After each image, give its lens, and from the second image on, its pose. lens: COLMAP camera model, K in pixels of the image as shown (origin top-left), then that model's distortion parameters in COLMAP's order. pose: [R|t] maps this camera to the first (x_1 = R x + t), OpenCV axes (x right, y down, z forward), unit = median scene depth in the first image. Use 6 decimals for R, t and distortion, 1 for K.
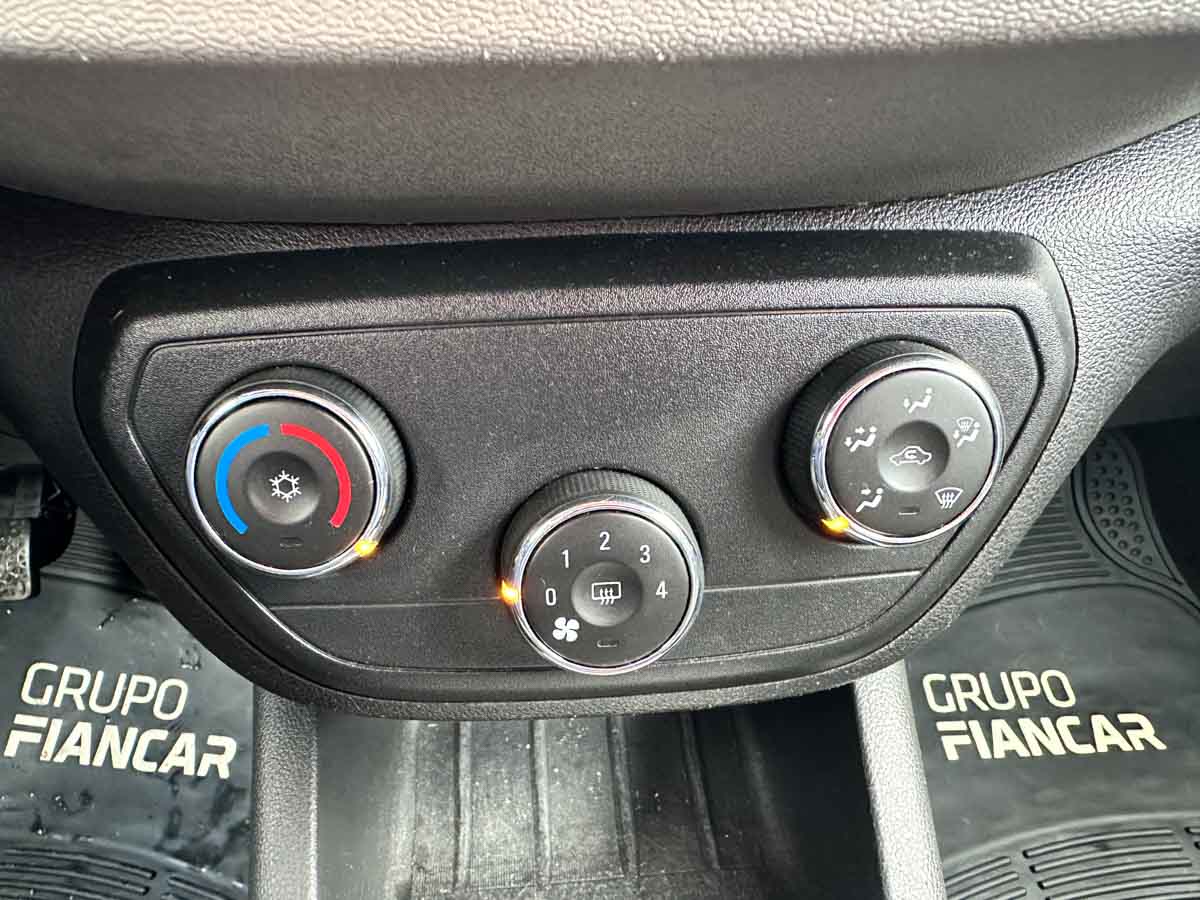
lens RADIAL K [[860.7, 0, 574.5], [0, 860.7, 496.4], [0, 0, 1]] dist [0.004797, 0.000090]
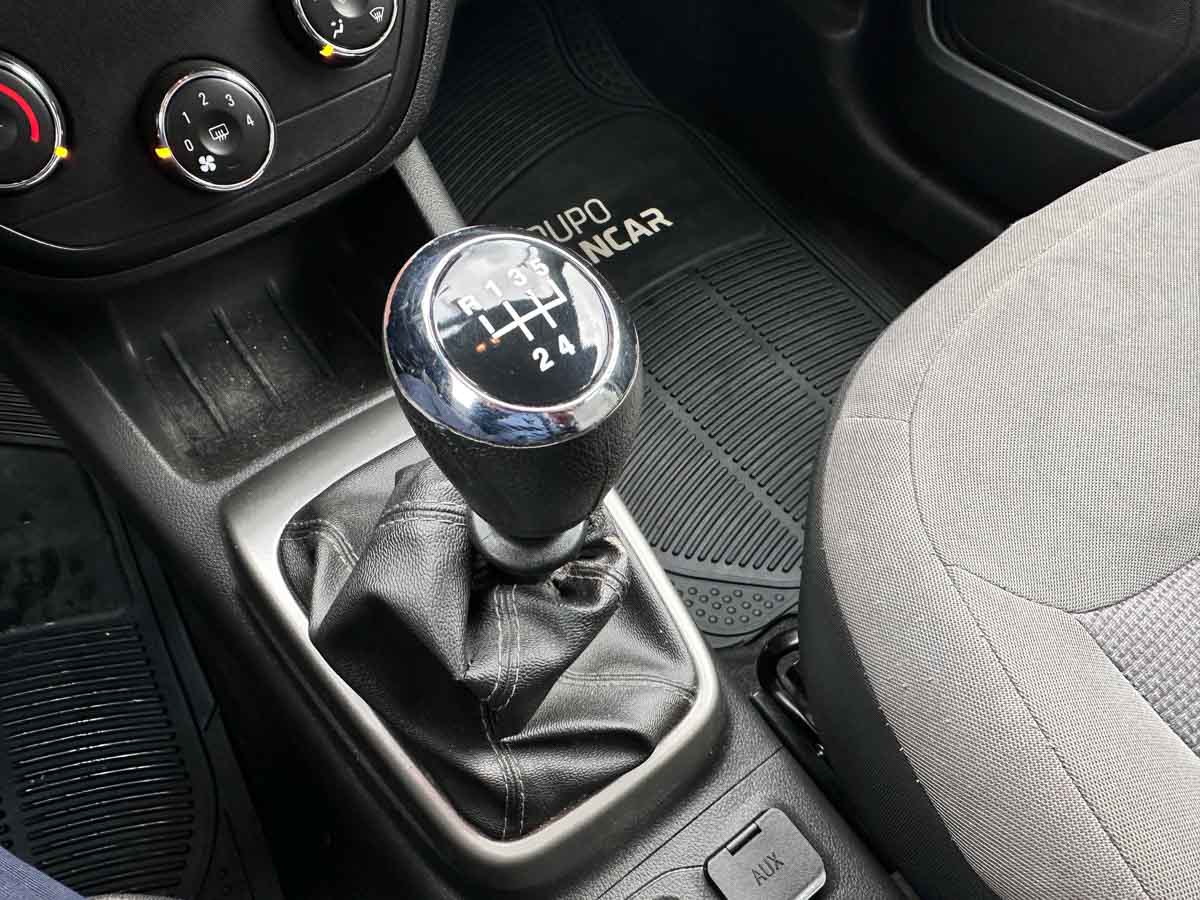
lens RADIAL K [[860.7, 0, 574.5], [0, 860.7, 496.4], [0, 0, 1]] dist [0.004797, 0.000090]
pose [[0.842897, -0.453367, 0.289796, -0.097877], [0.328166, 0.859964, 0.390857, 0.150065], [-0.426416, -0.234351, 0.873641, -0.490974]]
